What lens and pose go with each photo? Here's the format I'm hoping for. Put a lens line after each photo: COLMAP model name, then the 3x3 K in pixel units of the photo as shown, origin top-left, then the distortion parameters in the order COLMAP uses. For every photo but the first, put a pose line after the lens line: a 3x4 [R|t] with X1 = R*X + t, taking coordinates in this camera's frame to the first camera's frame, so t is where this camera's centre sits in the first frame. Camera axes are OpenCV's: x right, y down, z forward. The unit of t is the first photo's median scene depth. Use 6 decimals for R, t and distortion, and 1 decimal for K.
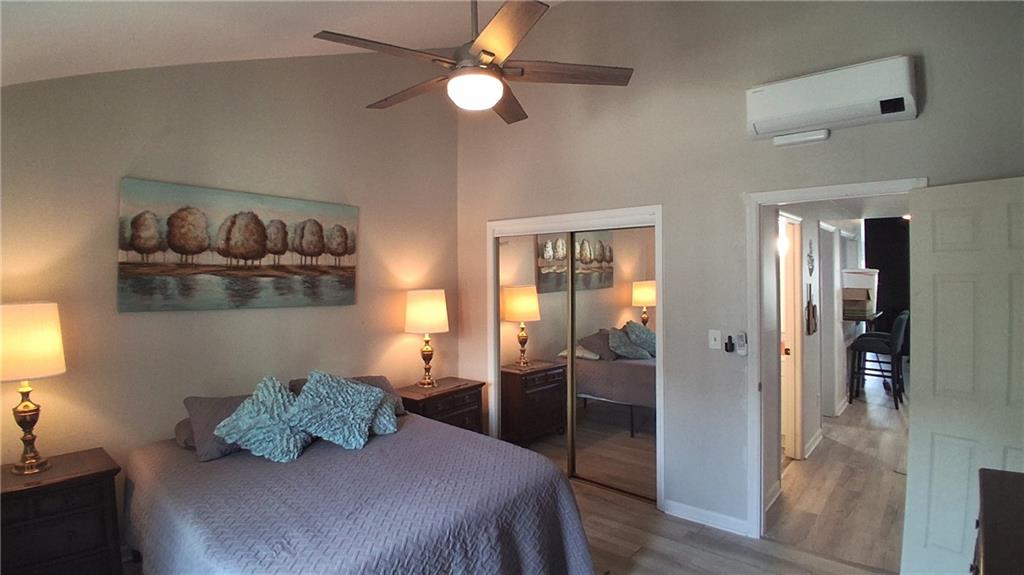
lens RADIAL K [[484.3, 0, 510.4], [0, 484.3, 272.4], [0, 0, 1]] dist [0.001429, -0.044919]
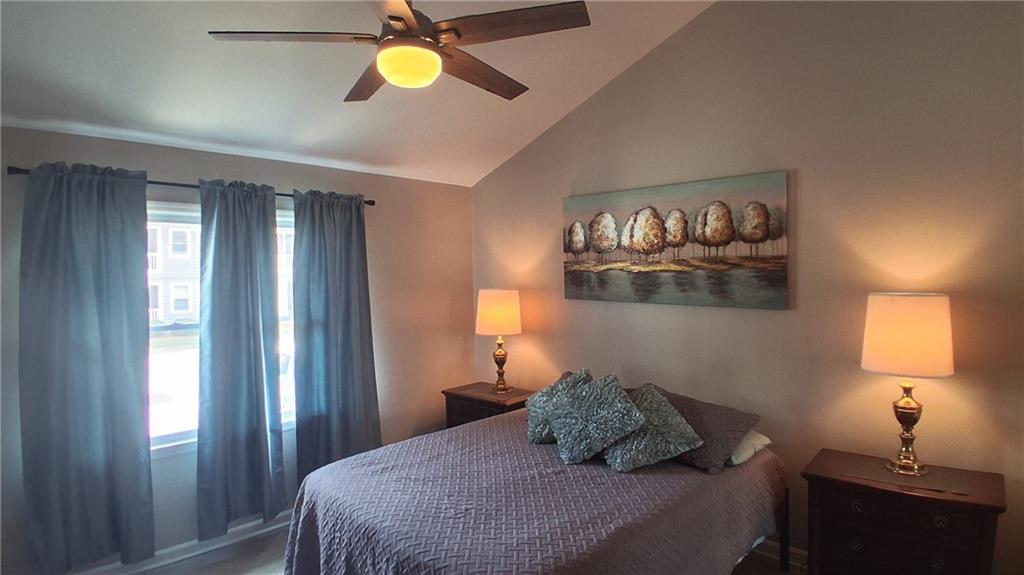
lens RADIAL K [[590.0, 0, 512.0], [0, 590.0, 287.5], [0, 0, 1]] dist [-0.000787, -0.000545]
pose [[-0.104645, 0.028670, -0.994096, 0.636264], [0.021492, 0.999416, 0.026561, 0.002970], [0.994277, -0.018586, -0.105200, 0.765242]]
